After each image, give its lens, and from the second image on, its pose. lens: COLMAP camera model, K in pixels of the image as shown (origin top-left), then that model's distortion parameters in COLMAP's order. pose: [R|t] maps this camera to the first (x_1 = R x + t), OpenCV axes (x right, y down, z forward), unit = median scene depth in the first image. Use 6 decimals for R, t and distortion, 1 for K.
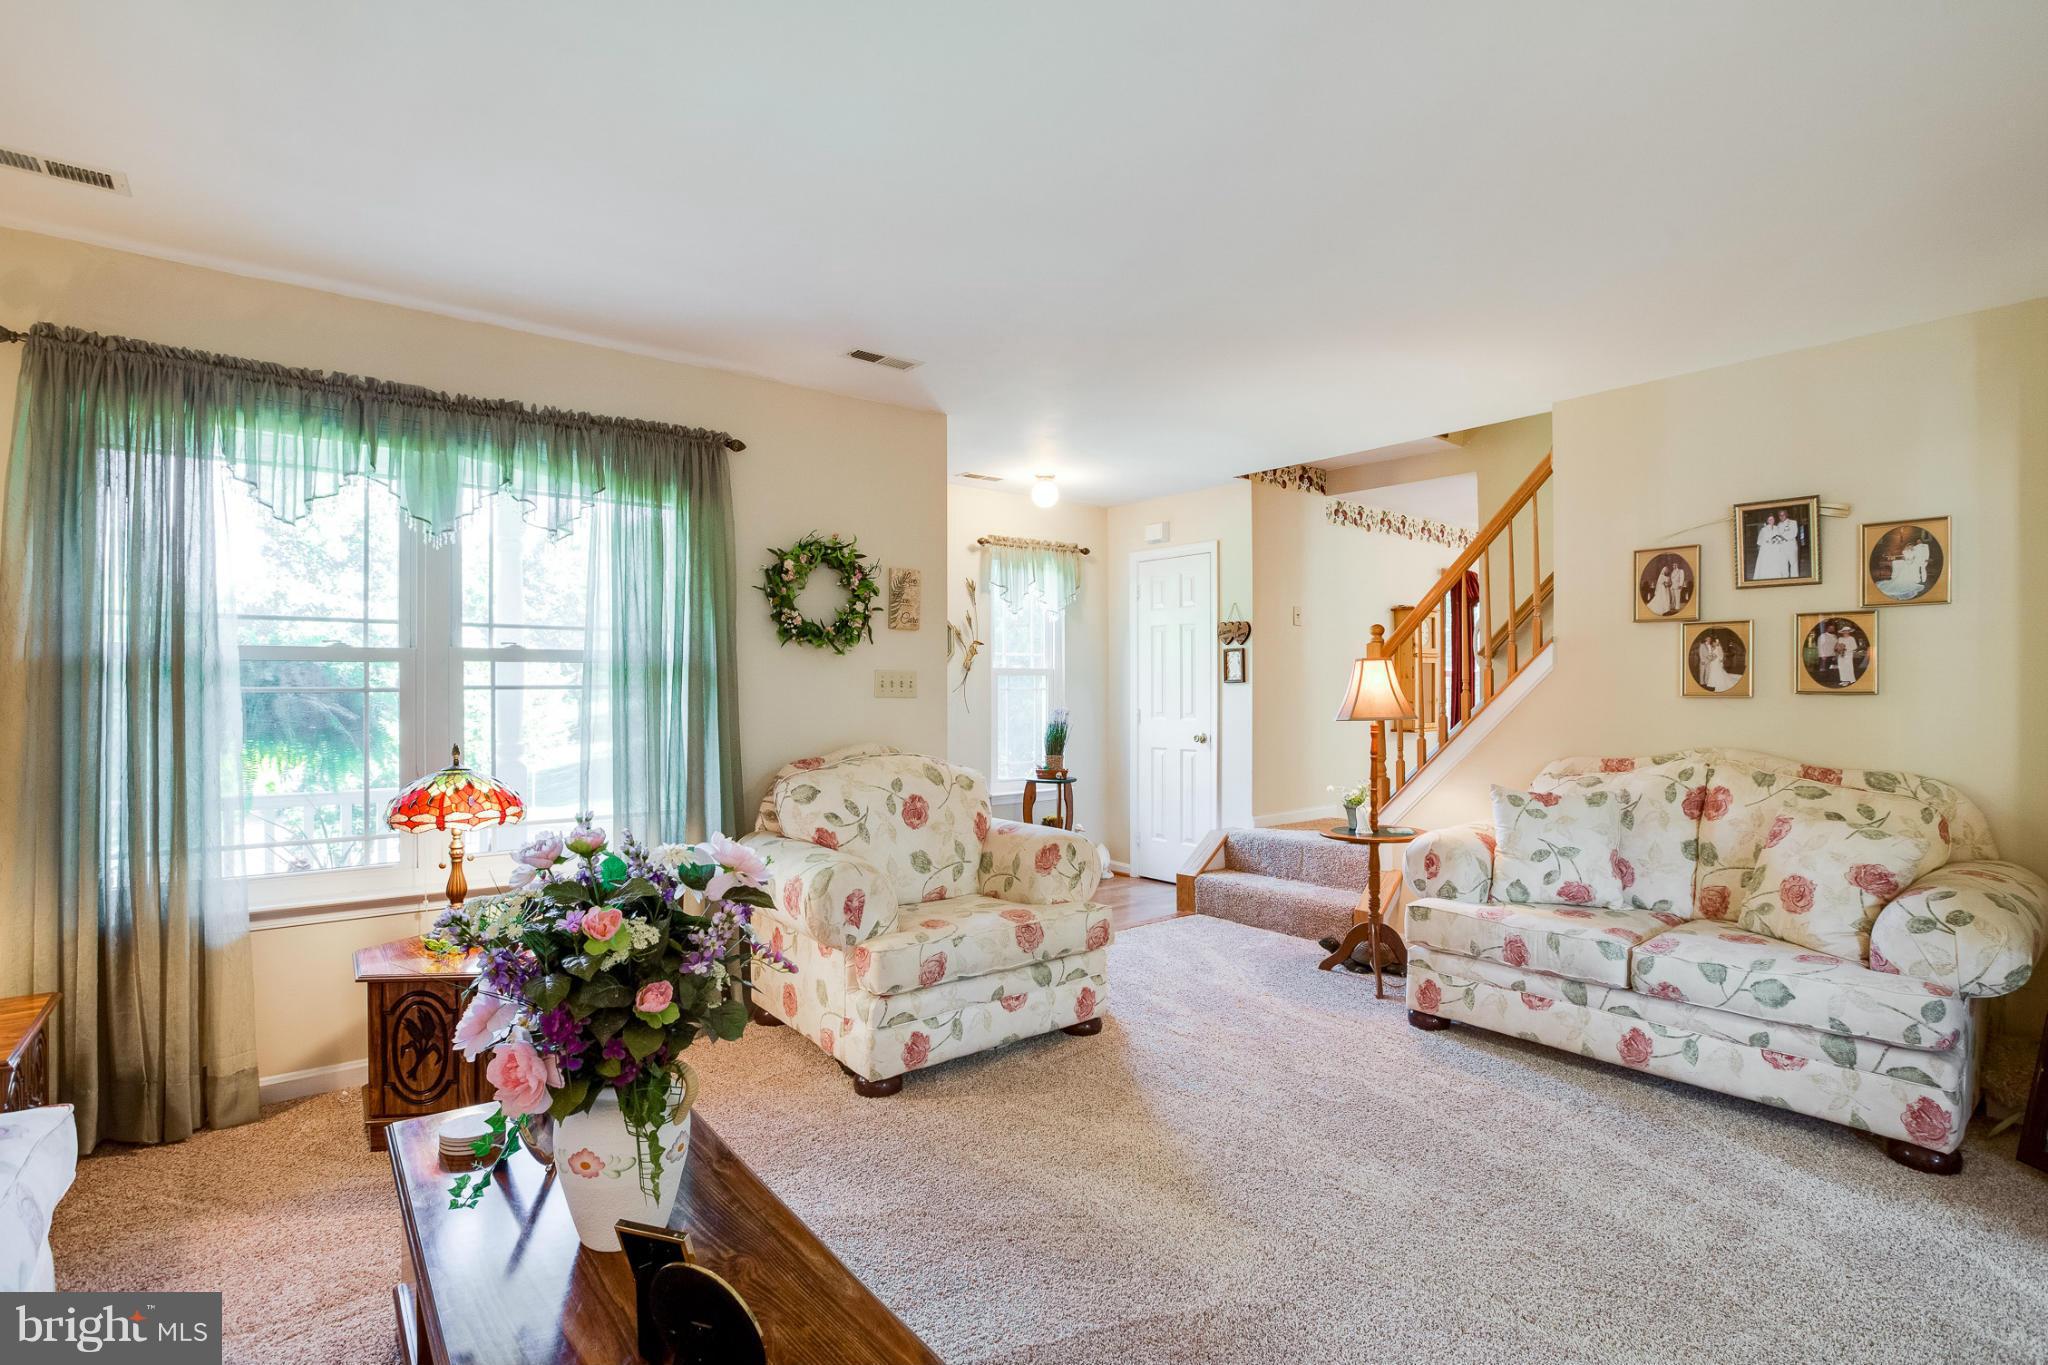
lens RADIAL K [[984.6, 0, 1024.0], [0, 984.6, 682.5], [0, 0, 1]] dist [-0.006352, -0.000314]
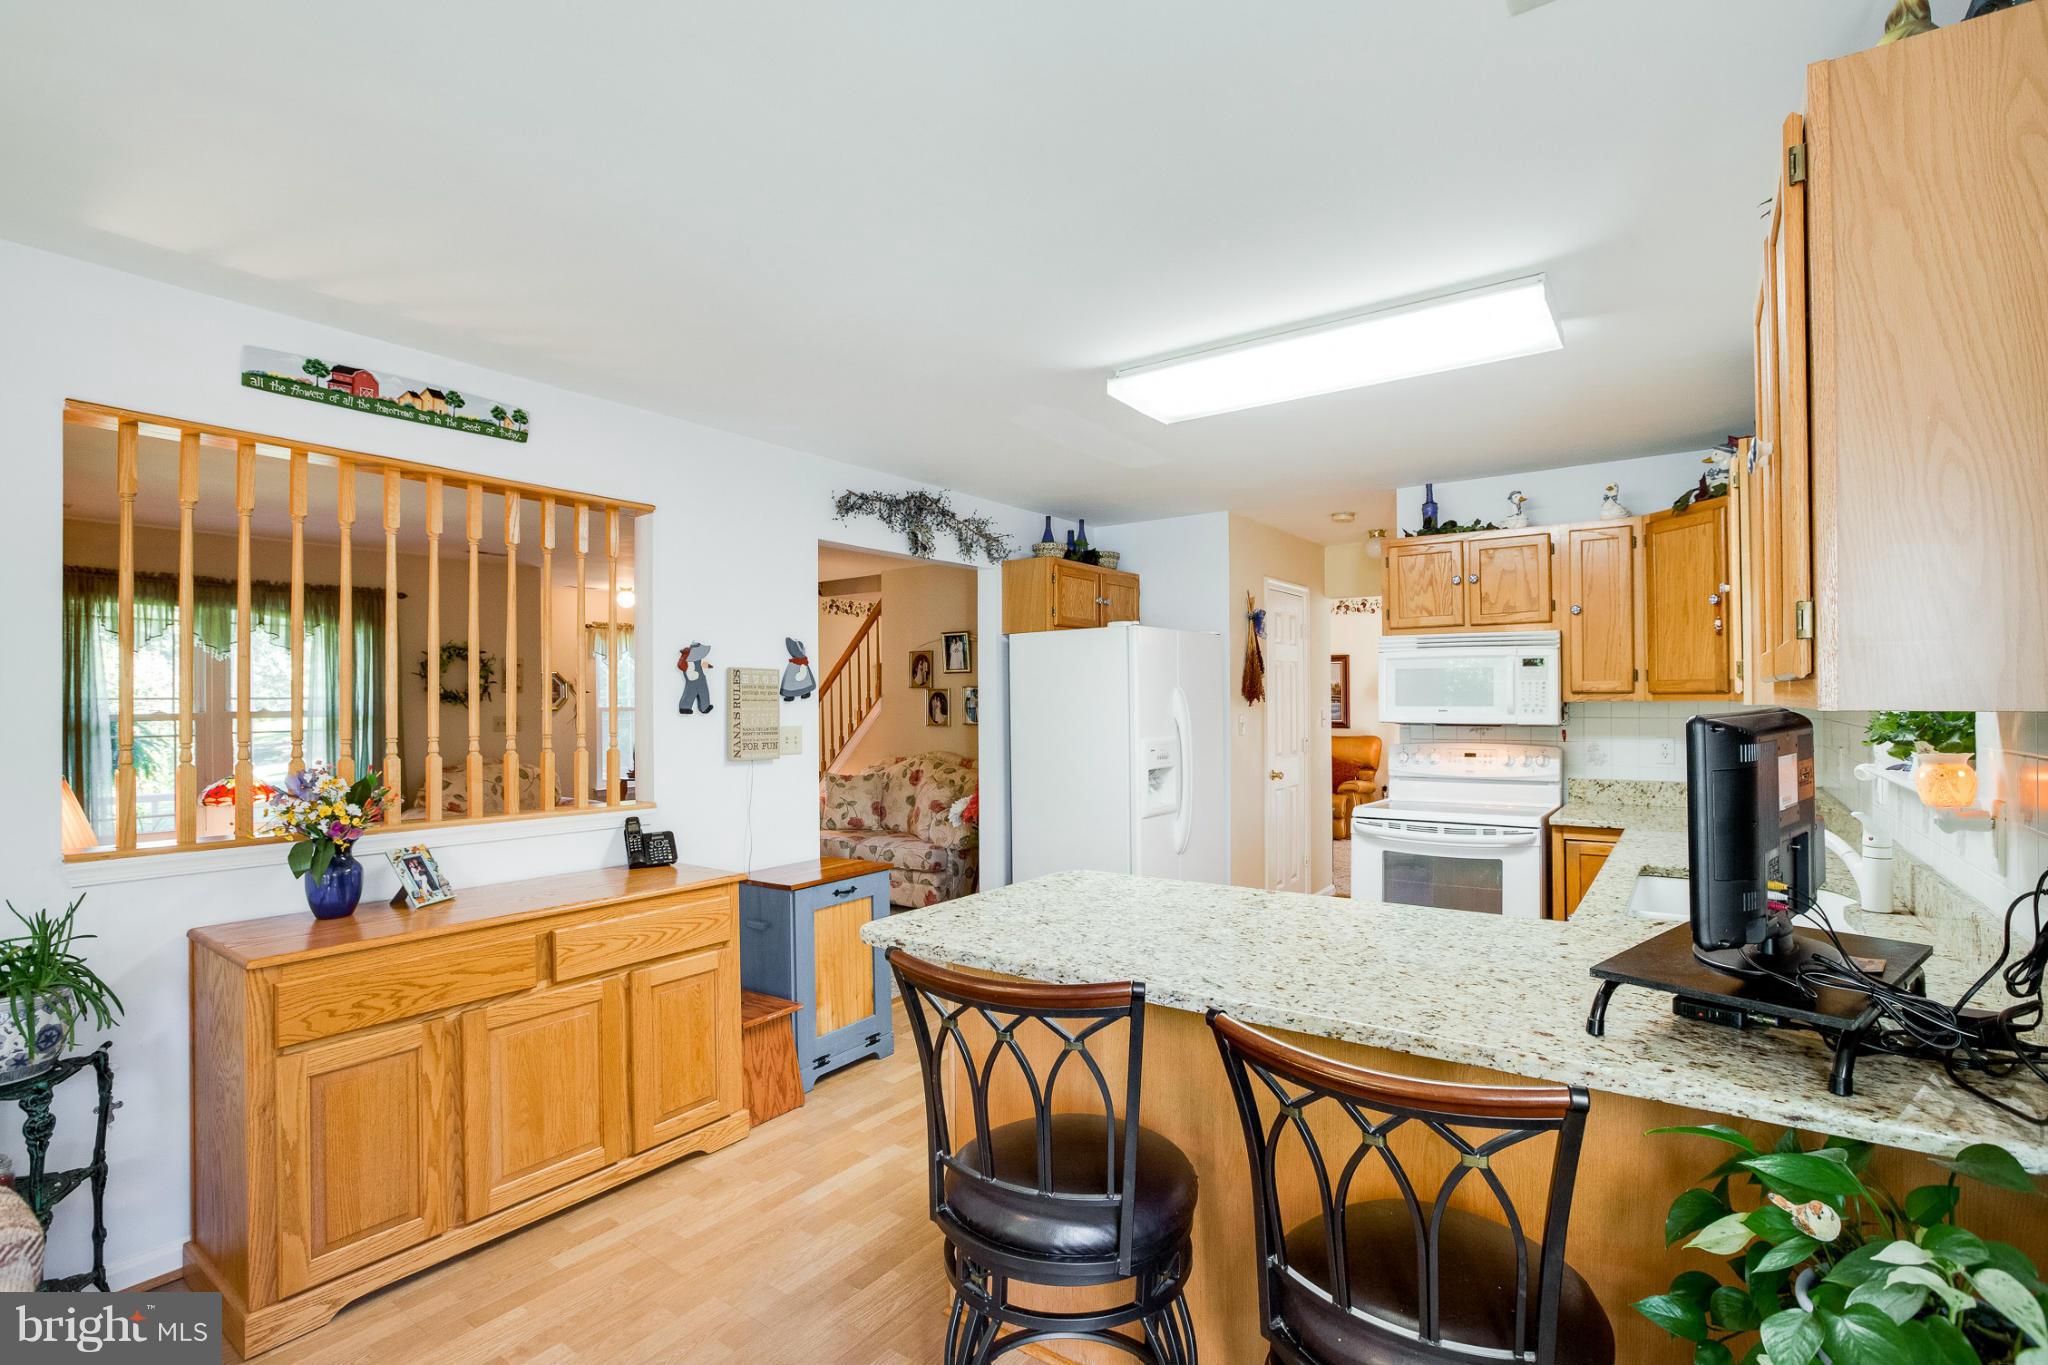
lens RADIAL K [[984.6, 0, 1024.0], [0, 984.6, 682.5], [0, 0, 1]] dist [-0.006352, -0.000314]
pose [[0.970452, -0.006380, 0.241211, 0.404344], [0.009806, 0.999867, -0.013007, -0.049790], [-0.241096, 0.014988, 0.970386, -1.084247]]
